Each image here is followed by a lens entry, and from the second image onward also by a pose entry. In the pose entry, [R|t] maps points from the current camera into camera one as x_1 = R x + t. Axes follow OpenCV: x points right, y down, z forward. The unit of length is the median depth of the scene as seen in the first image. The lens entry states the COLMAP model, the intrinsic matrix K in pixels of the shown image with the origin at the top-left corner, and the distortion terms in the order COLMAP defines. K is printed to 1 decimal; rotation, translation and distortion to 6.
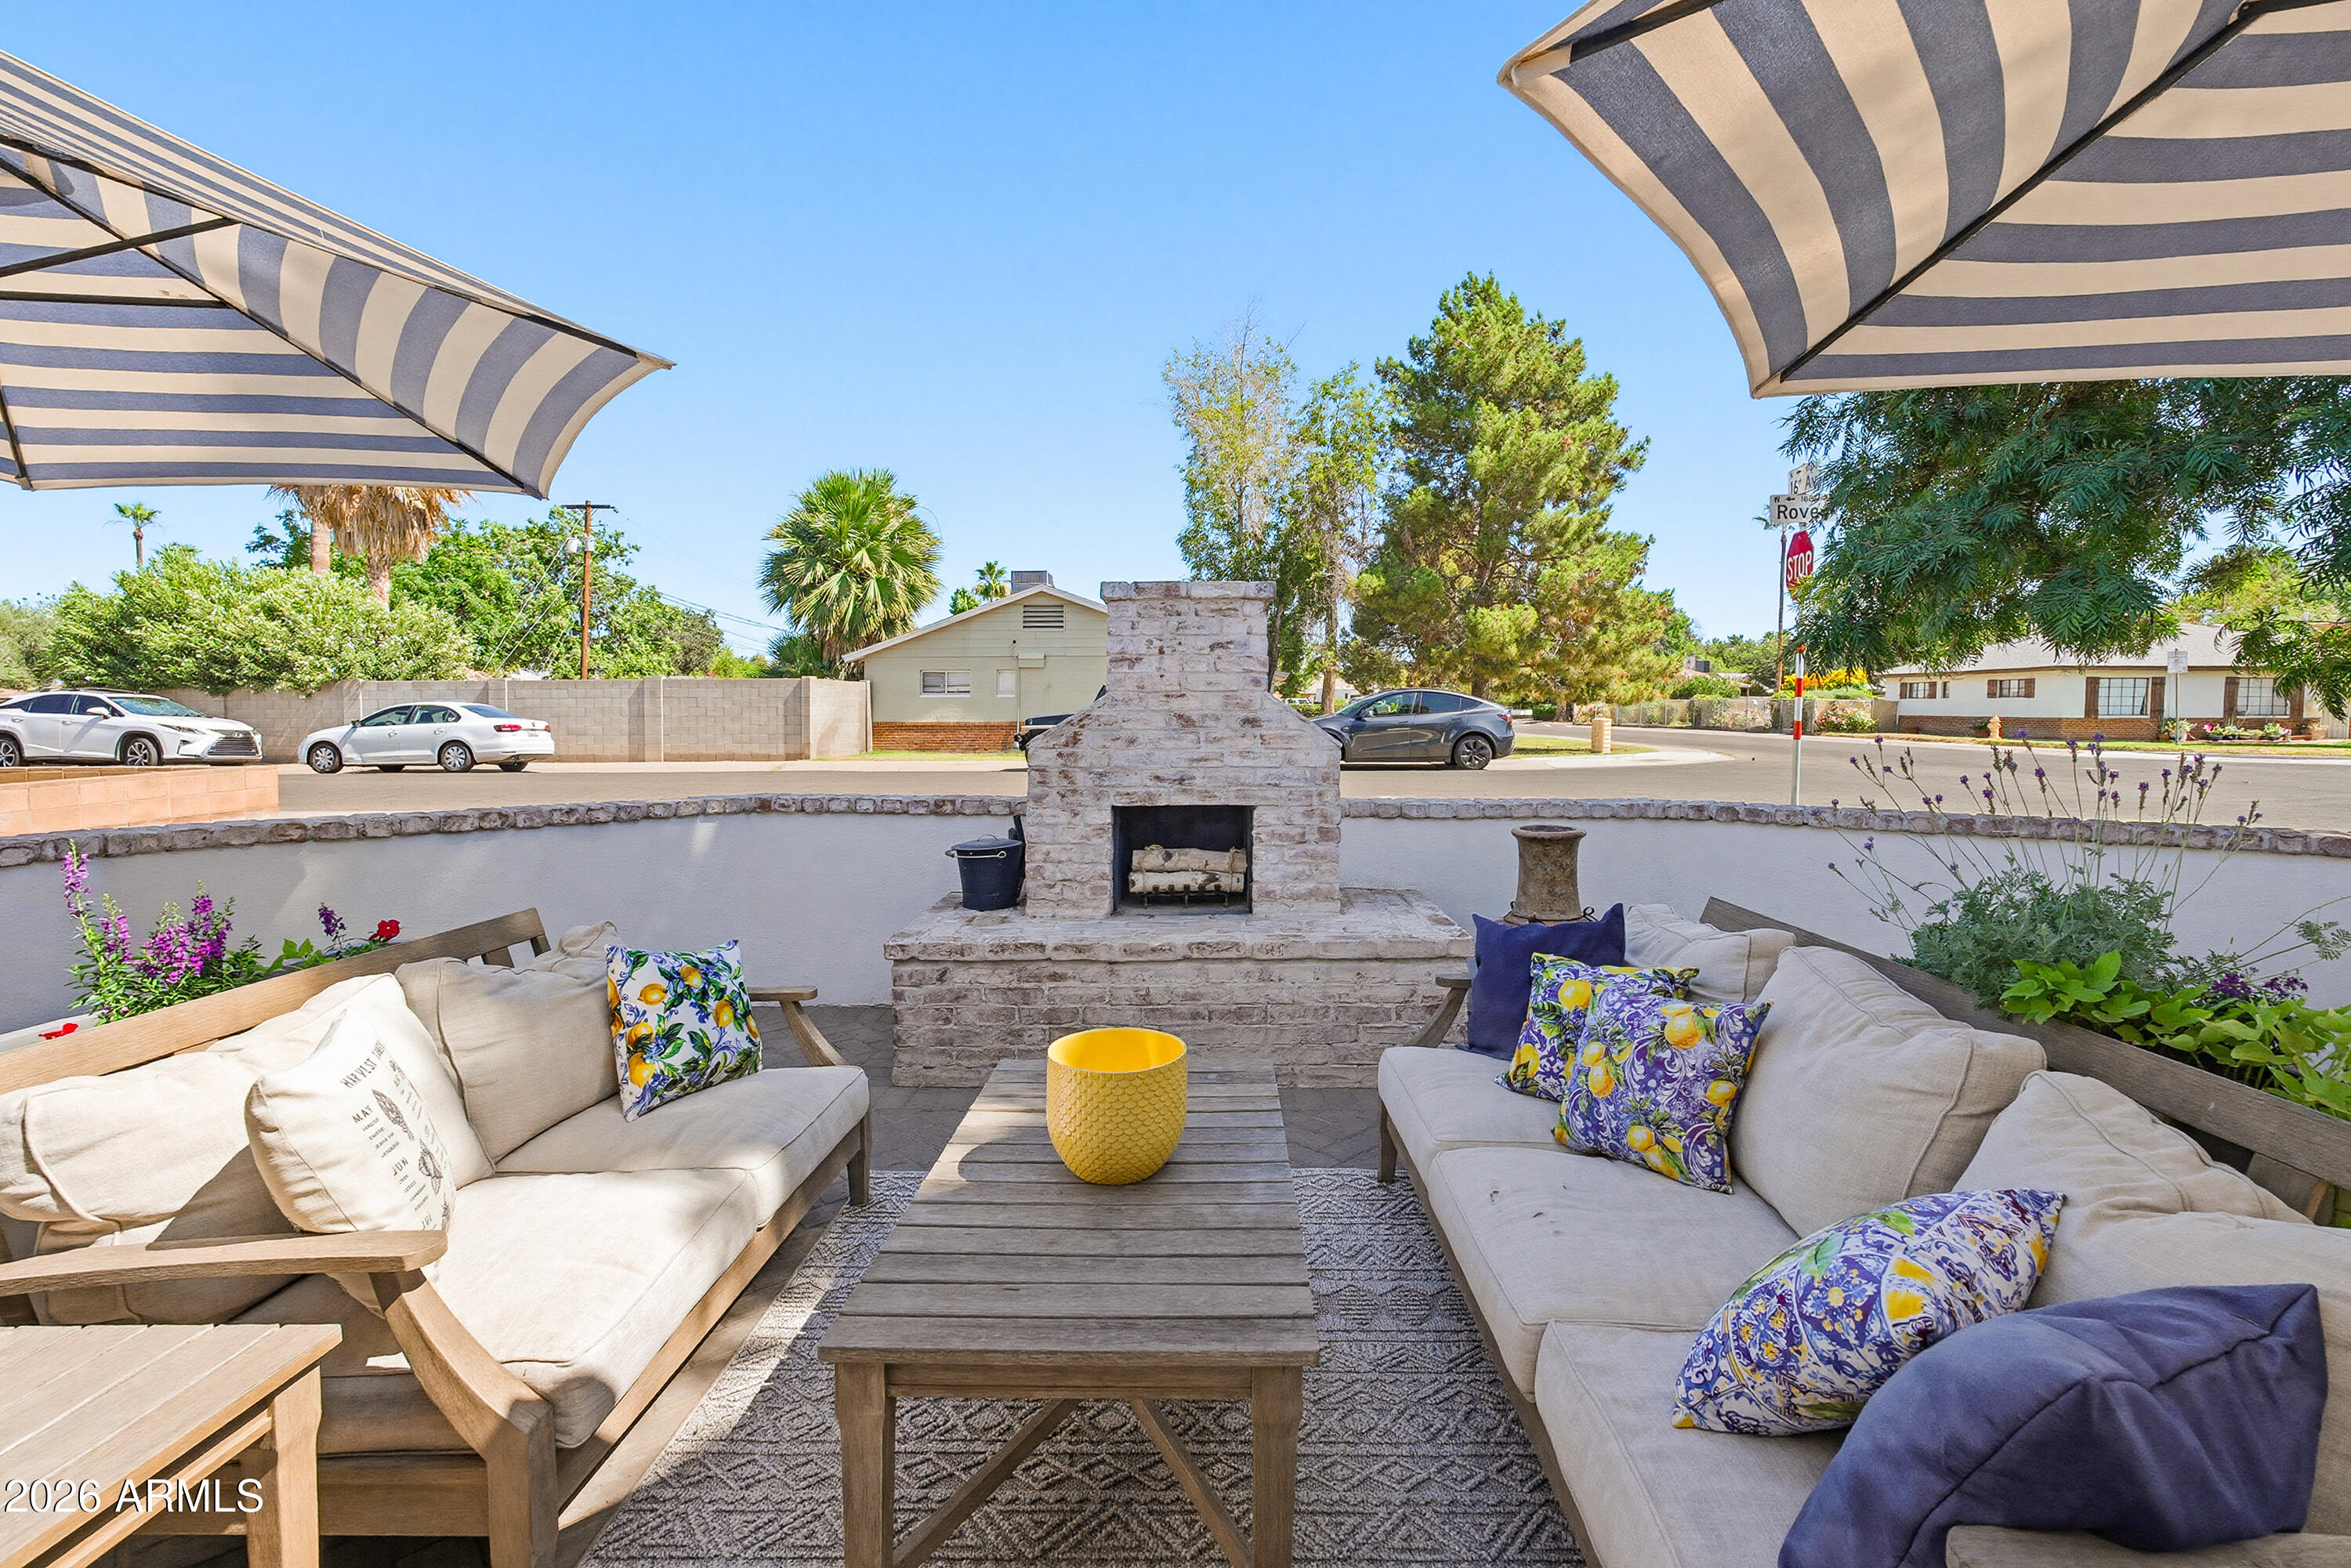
lens RADIAL K [[1040.9, 0, 1175.5], [0, 1040.9, 784.0], [0, 0, 1]] dist [-0.033839, 0.014921]
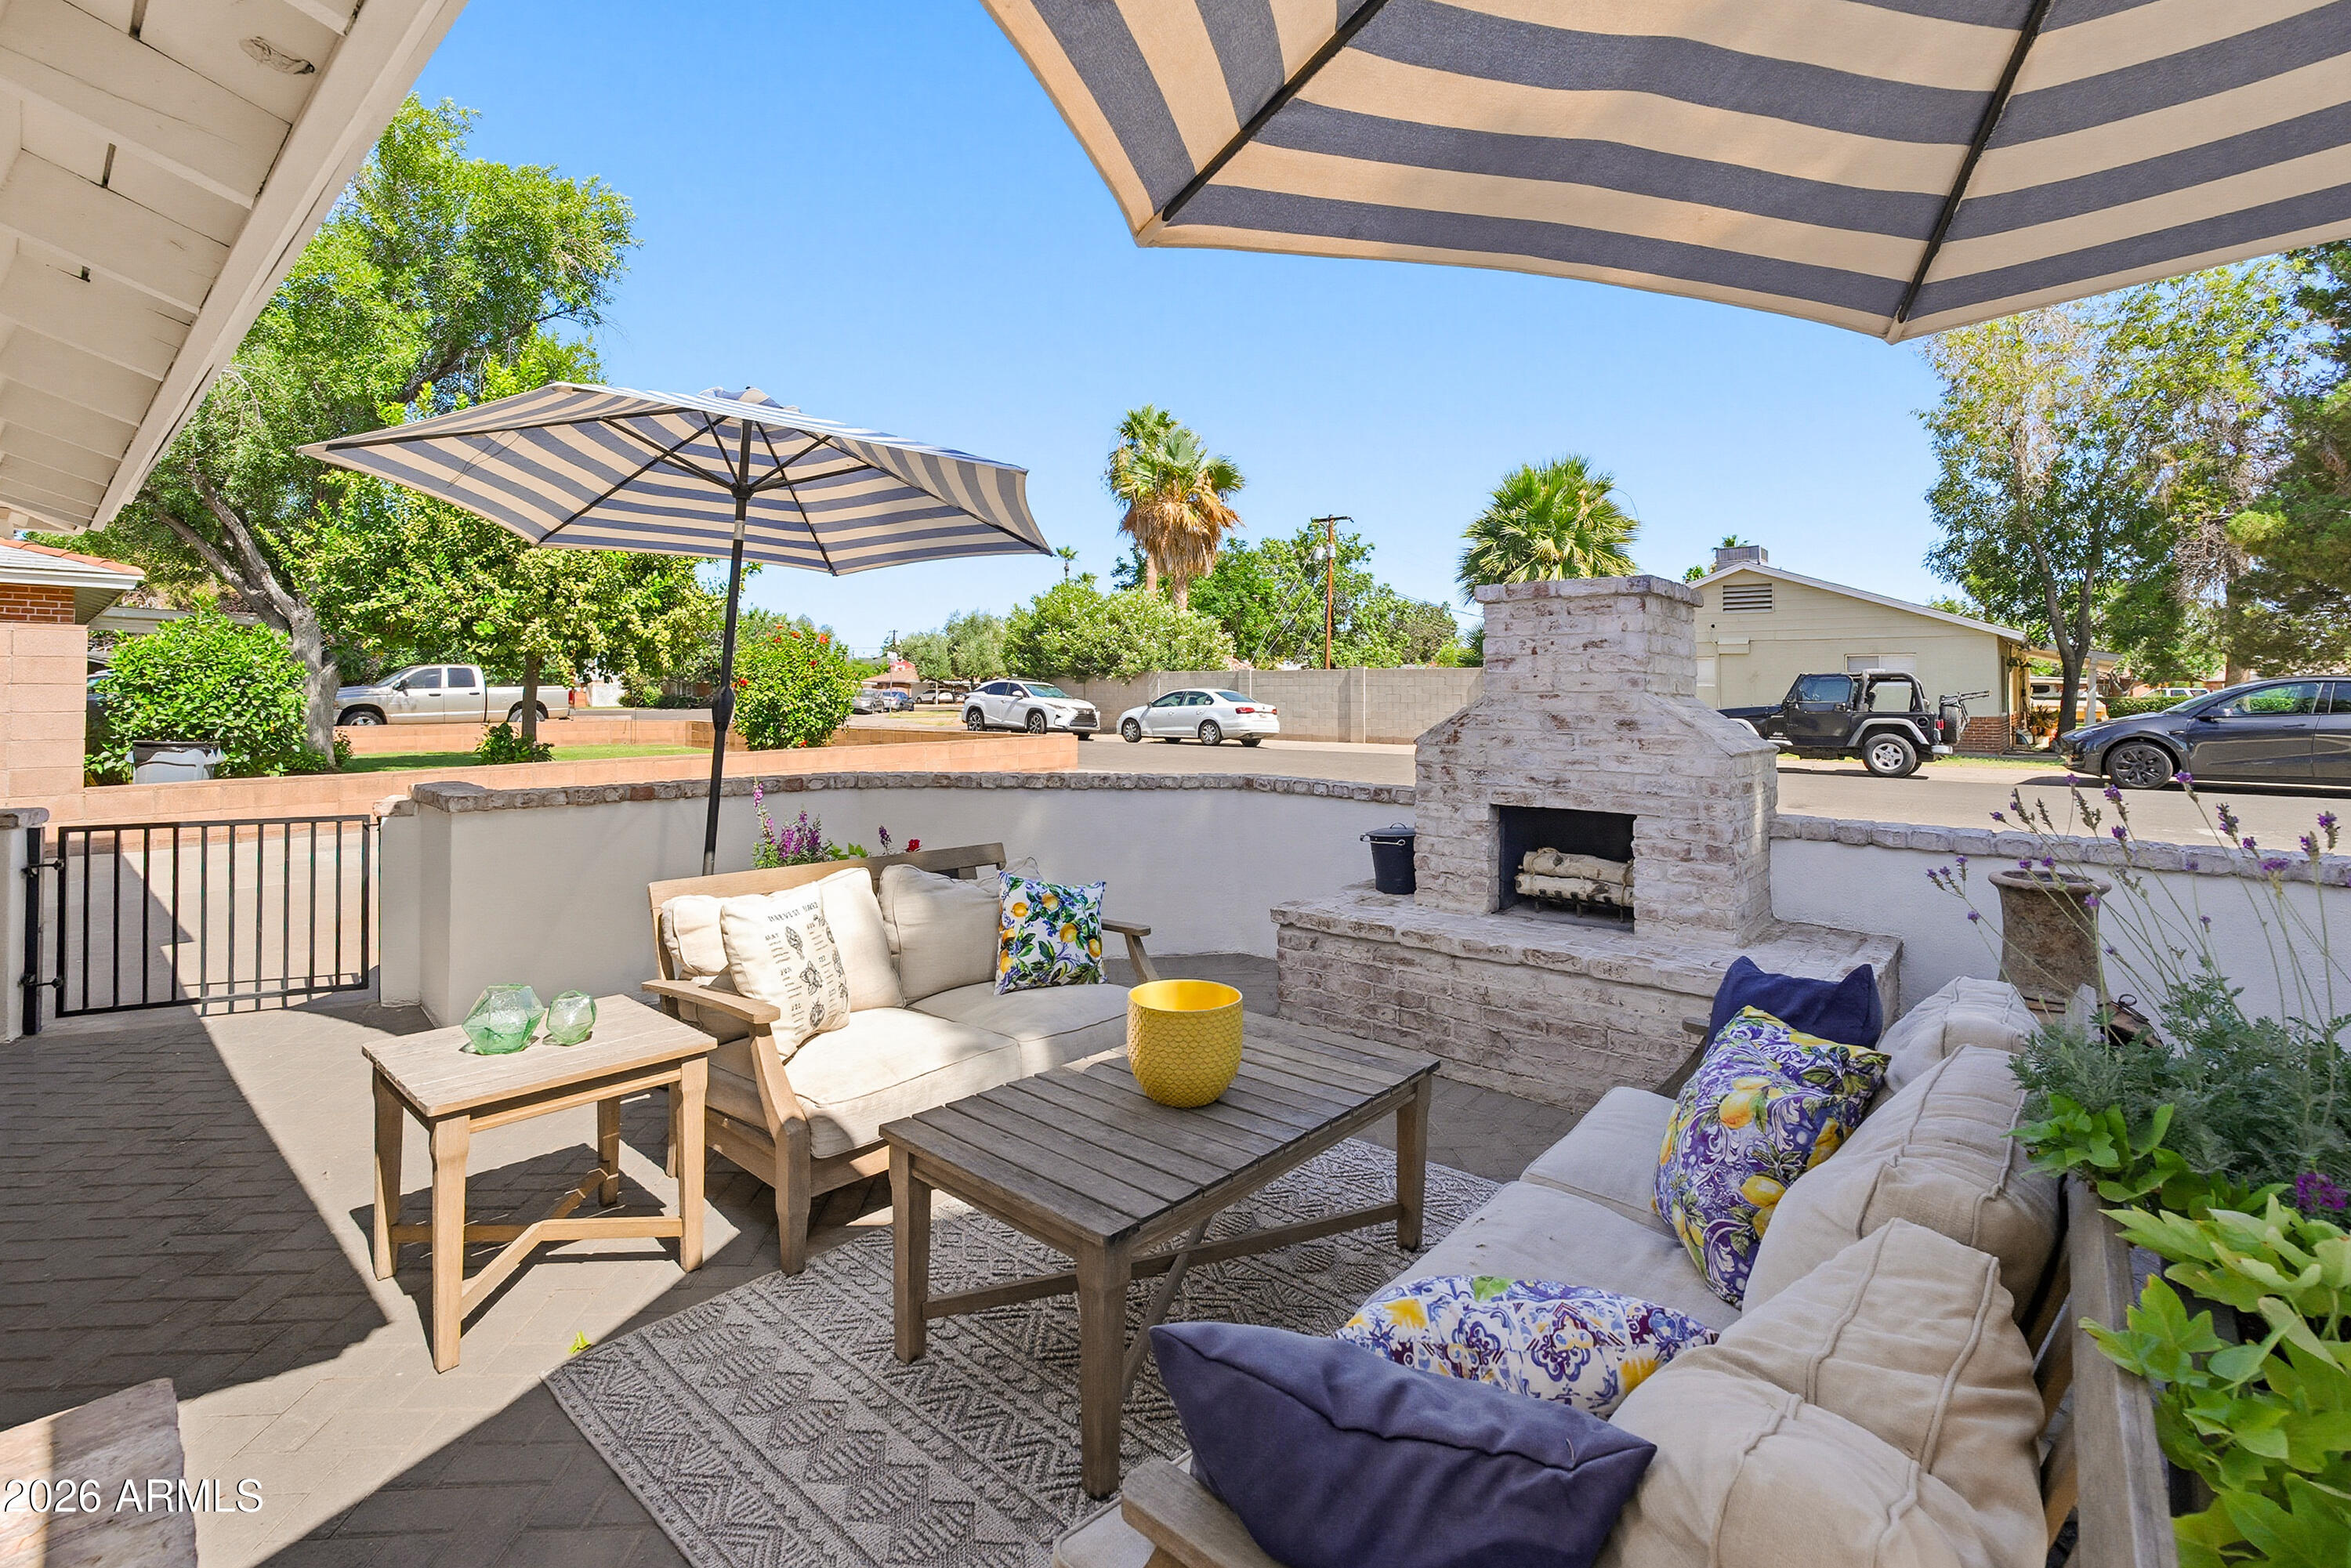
lens RADIAL K [[1051.4, 0, 1173.5], [0, 1051.4, 694.3], [0, 0, 1]] dist [-0.028393, 0.009240]
pose [[0.764211, 0.006656, -0.644932, 0.361393], [-0.053450, 0.997161, -0.053045, -0.014910], [0.642747, 0.075009, 0.762397, 0.015301]]
